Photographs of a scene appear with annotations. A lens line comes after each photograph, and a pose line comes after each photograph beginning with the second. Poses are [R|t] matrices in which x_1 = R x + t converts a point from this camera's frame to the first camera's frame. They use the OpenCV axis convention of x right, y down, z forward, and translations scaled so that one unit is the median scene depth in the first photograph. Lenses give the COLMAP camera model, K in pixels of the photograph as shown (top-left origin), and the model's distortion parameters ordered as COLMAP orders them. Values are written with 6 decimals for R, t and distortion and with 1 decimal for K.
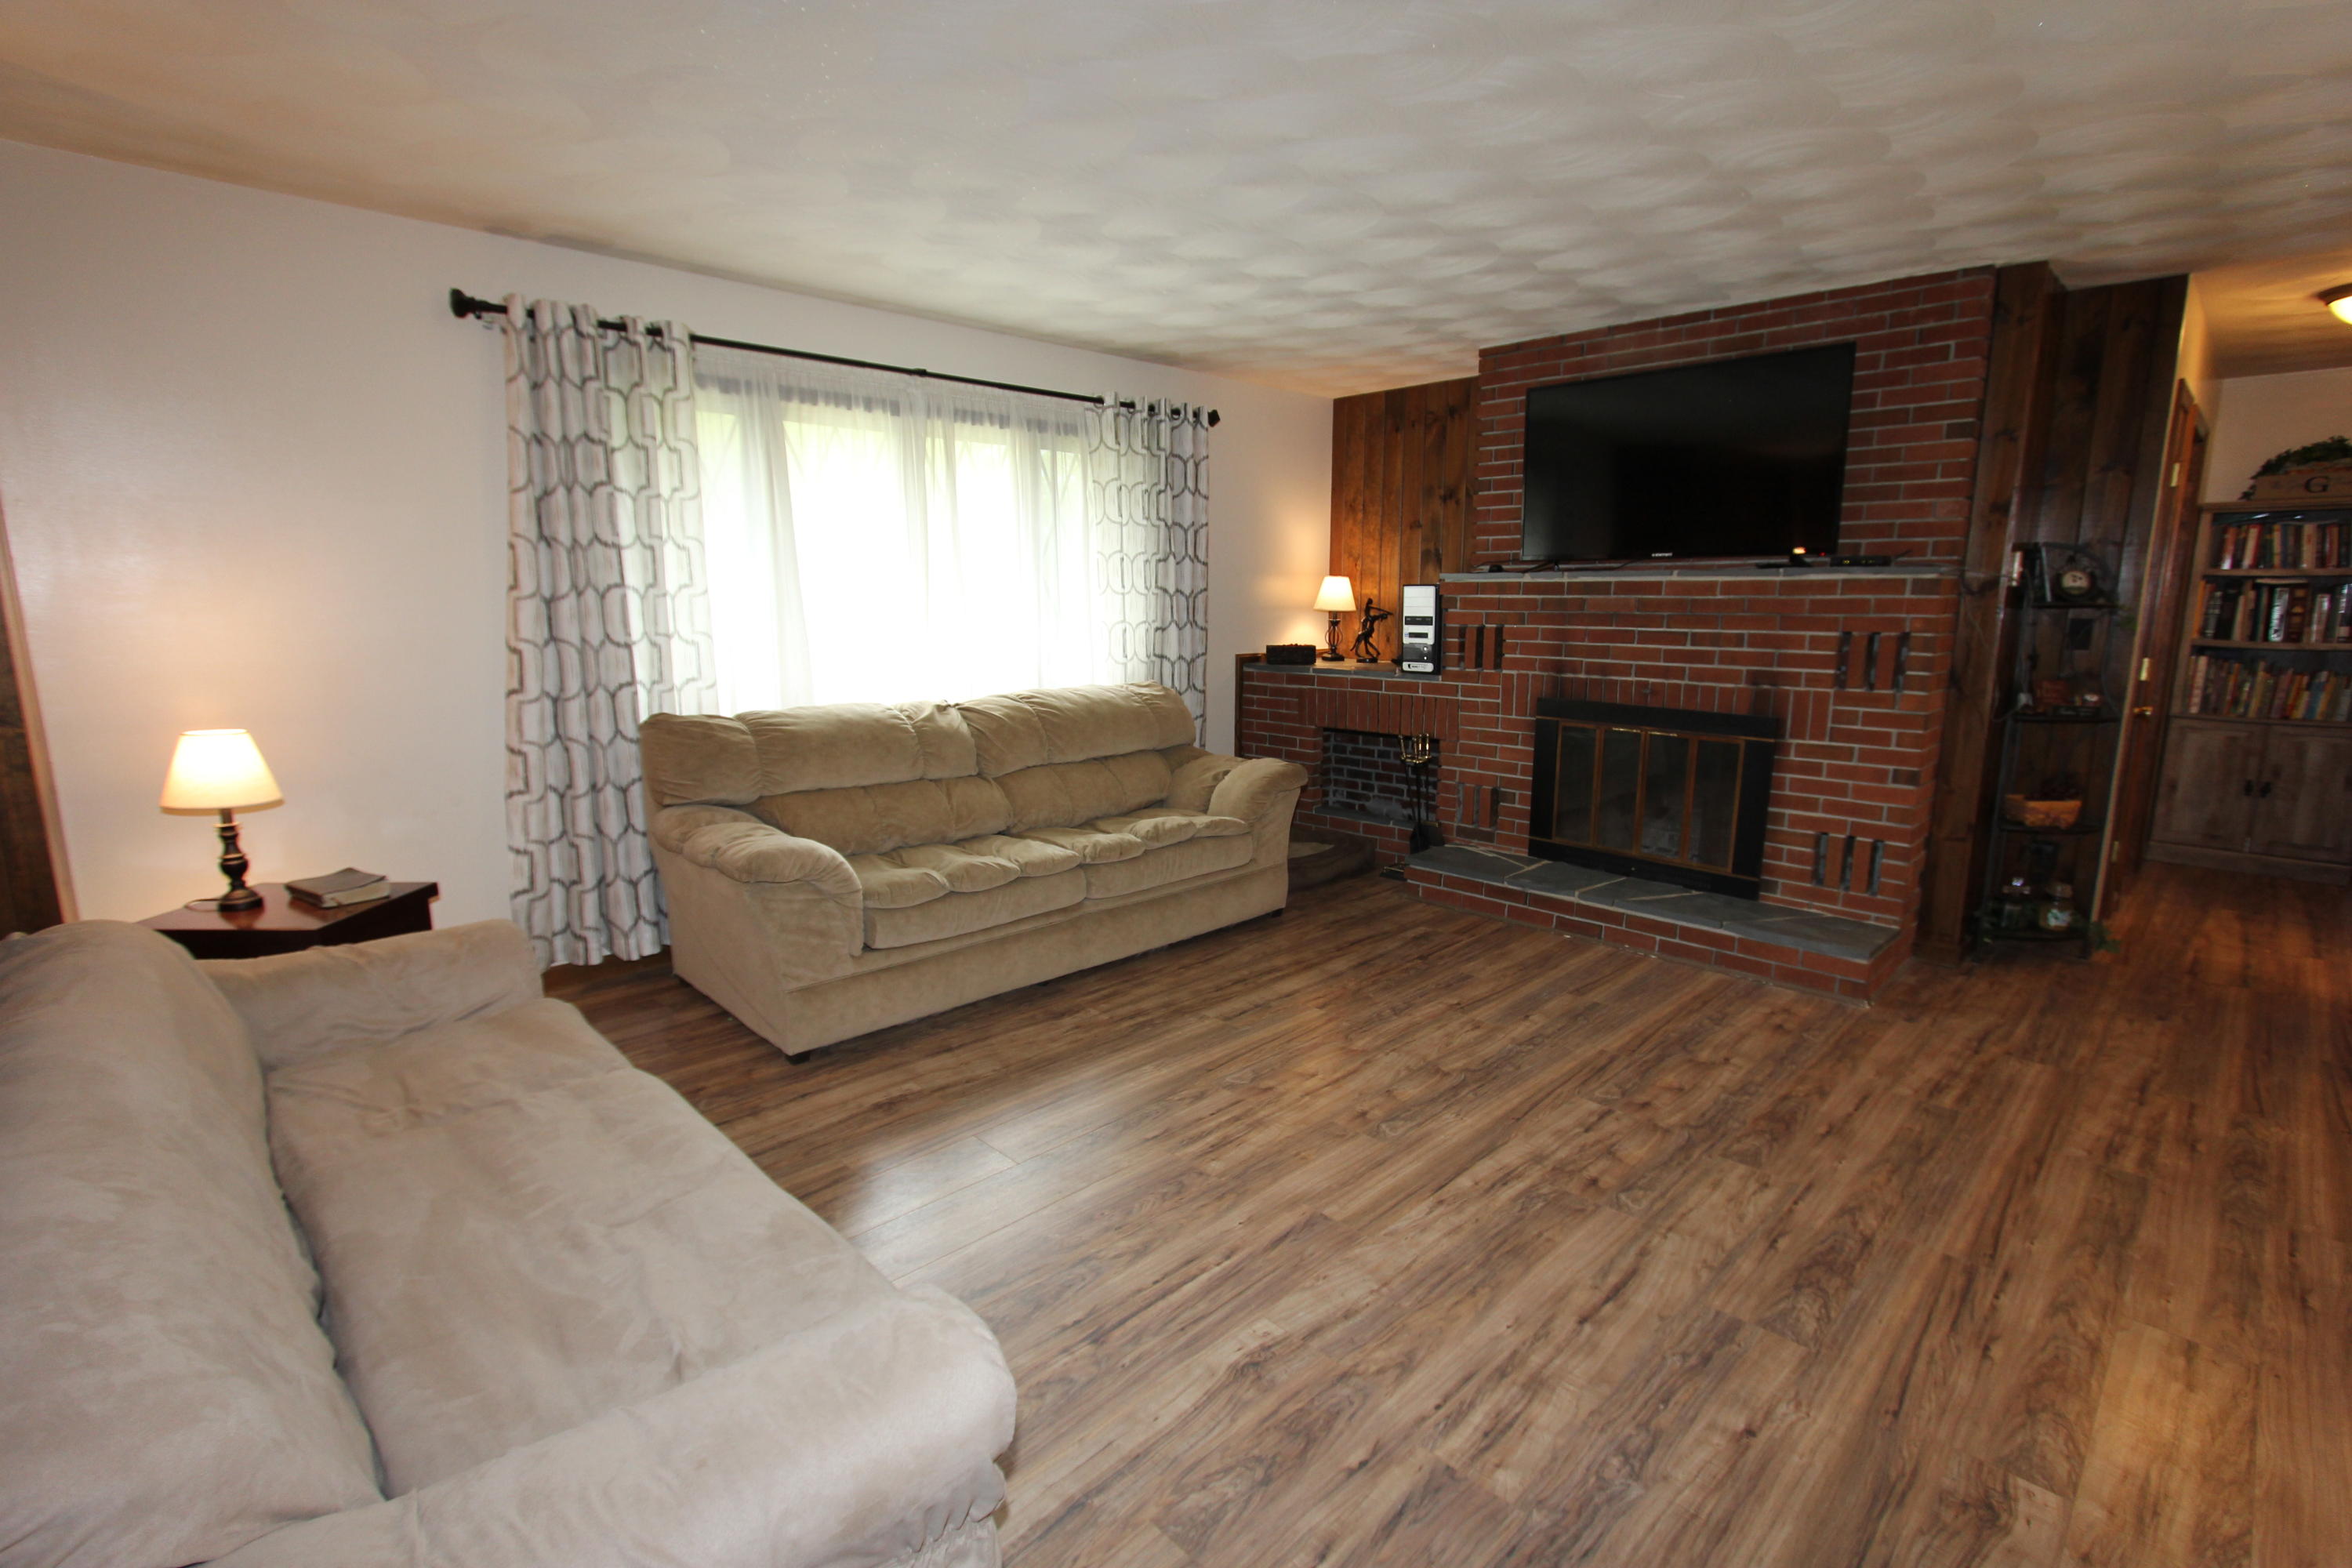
lens RADIAL K [[1076.9, 0, 1192.4], [0, 1076.9, 798.2], [0, 0, 1]] dist [-0.022910, 0.000930]
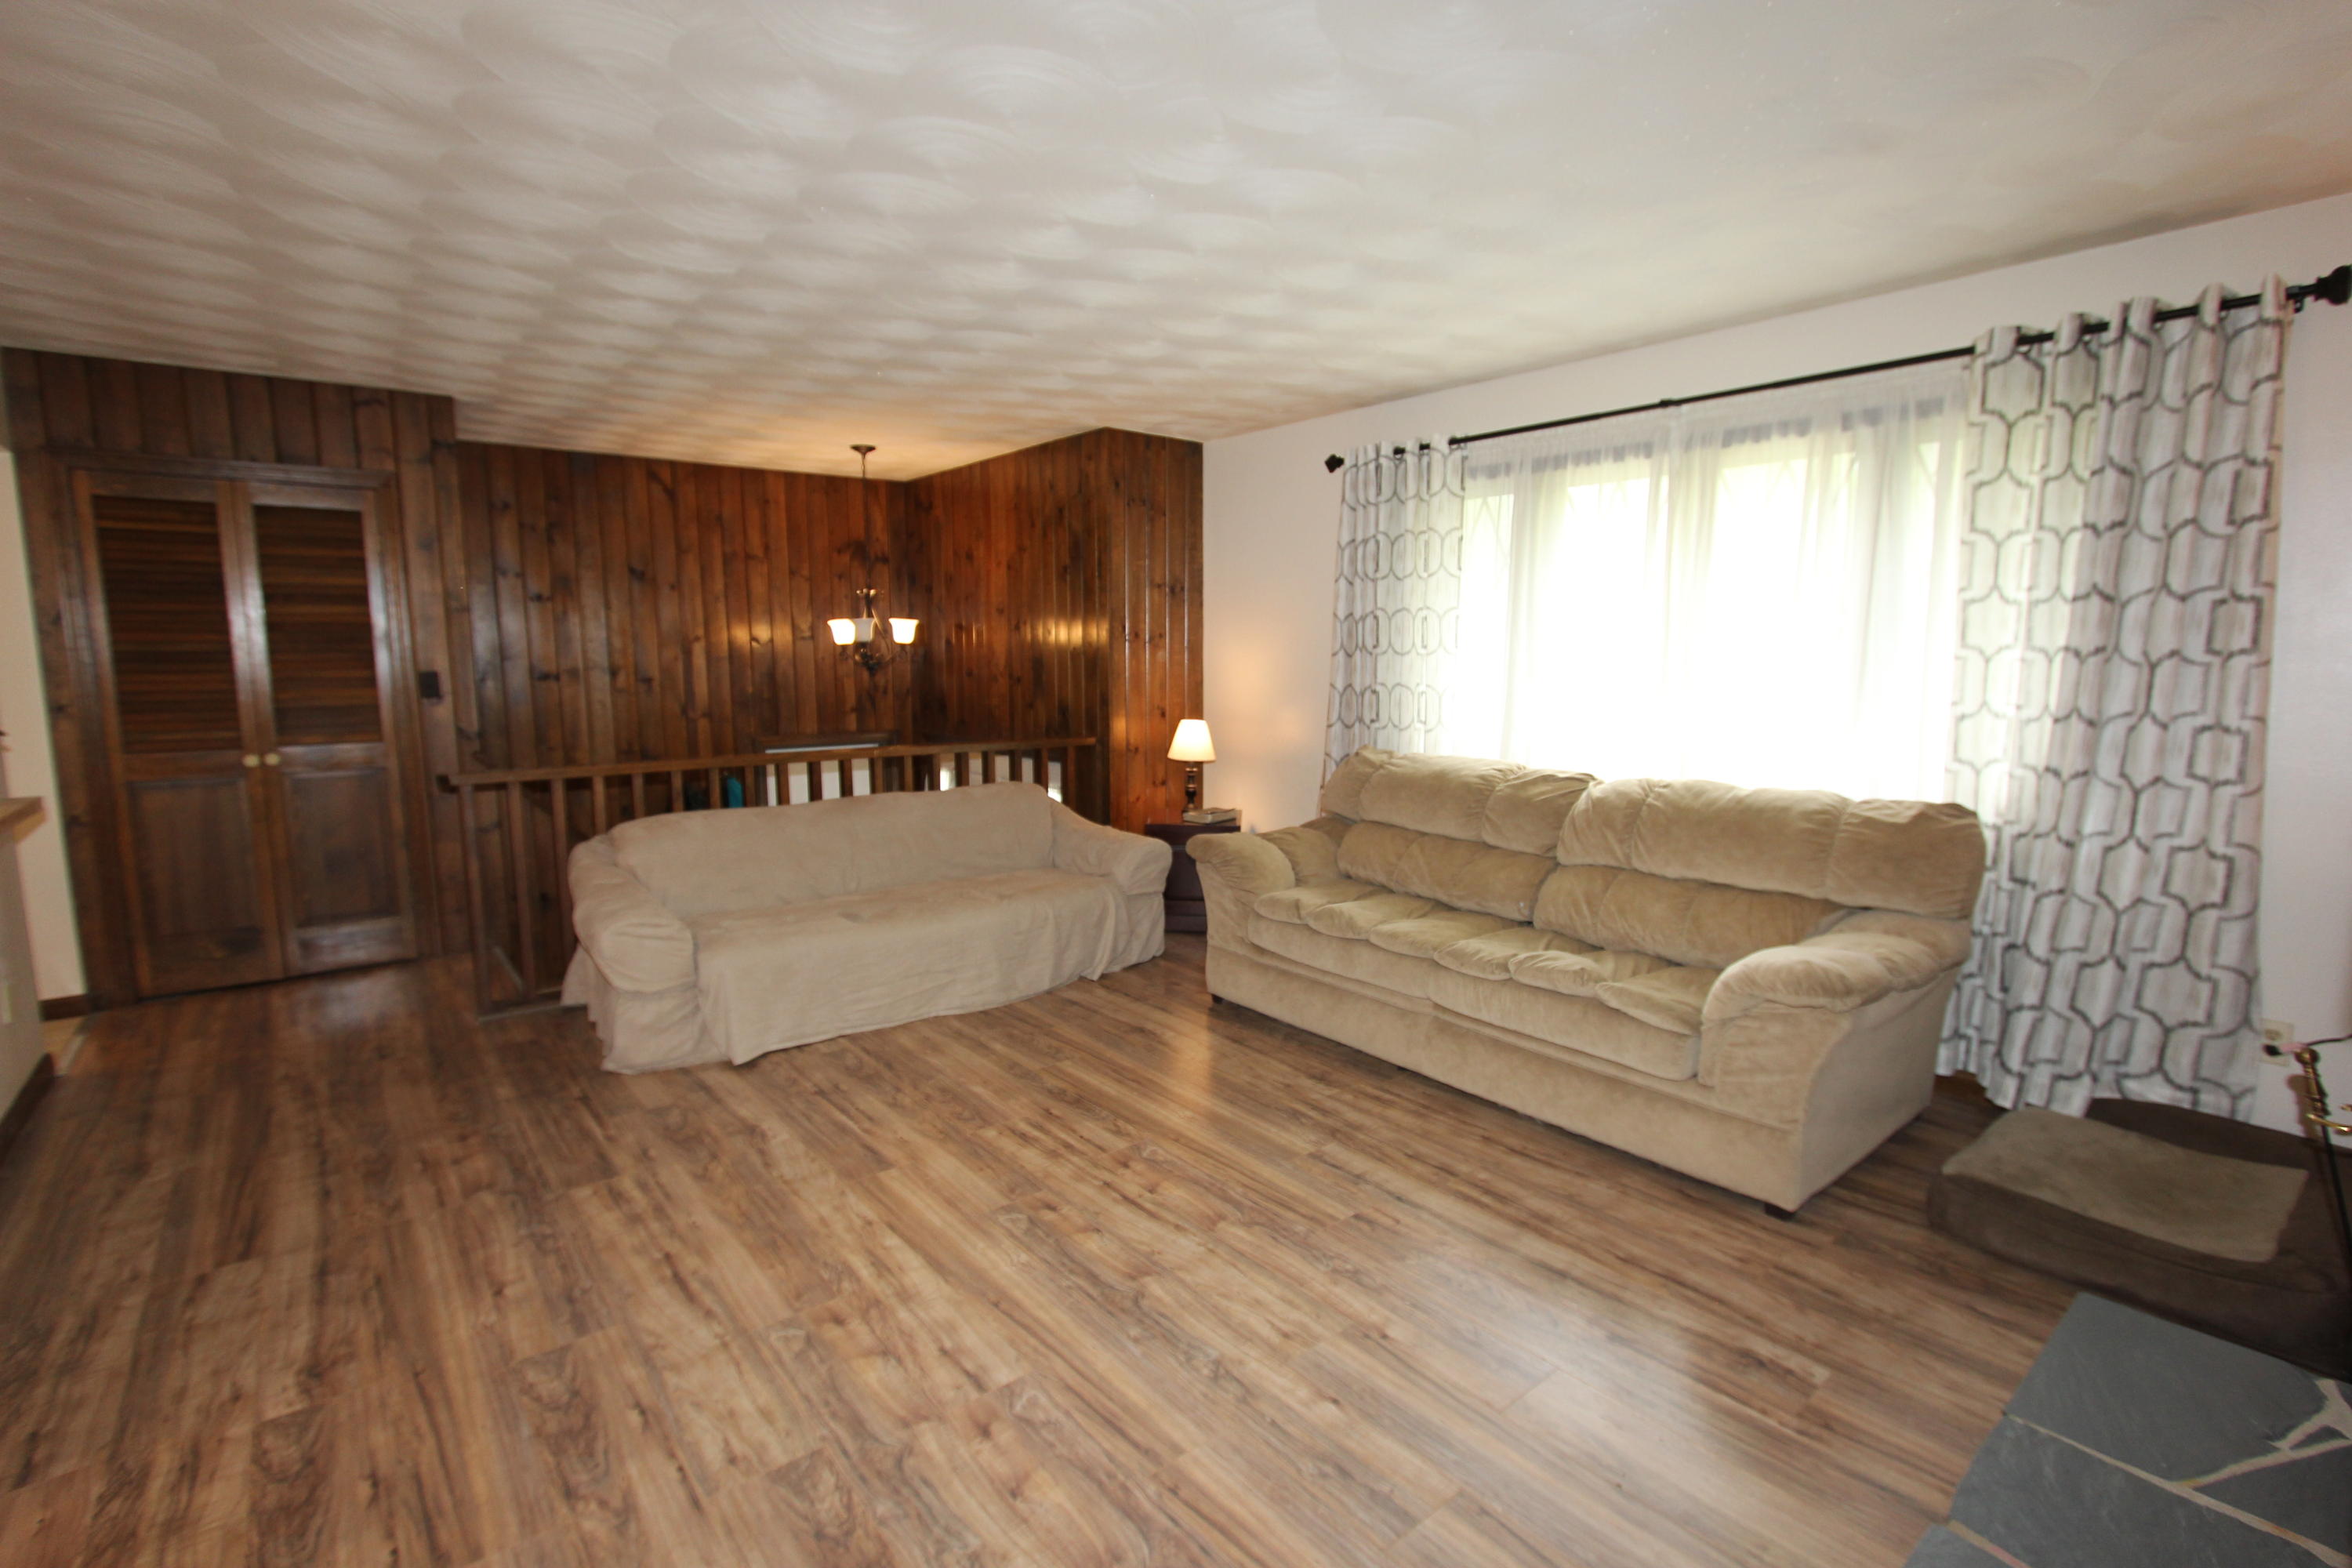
lens RADIAL K [[1076.9, 0, 1190.0], [0, 1076.9, 785.7], [0, 0, 1]] dist [-0.022910, 0.000930]
pose [[-0.086468, 0.126710, -0.988164, 0.959863], [-0.185316, 0.972522, 0.140920, -0.204127], [0.978867, 0.195308, -0.060610, 1.032631]]
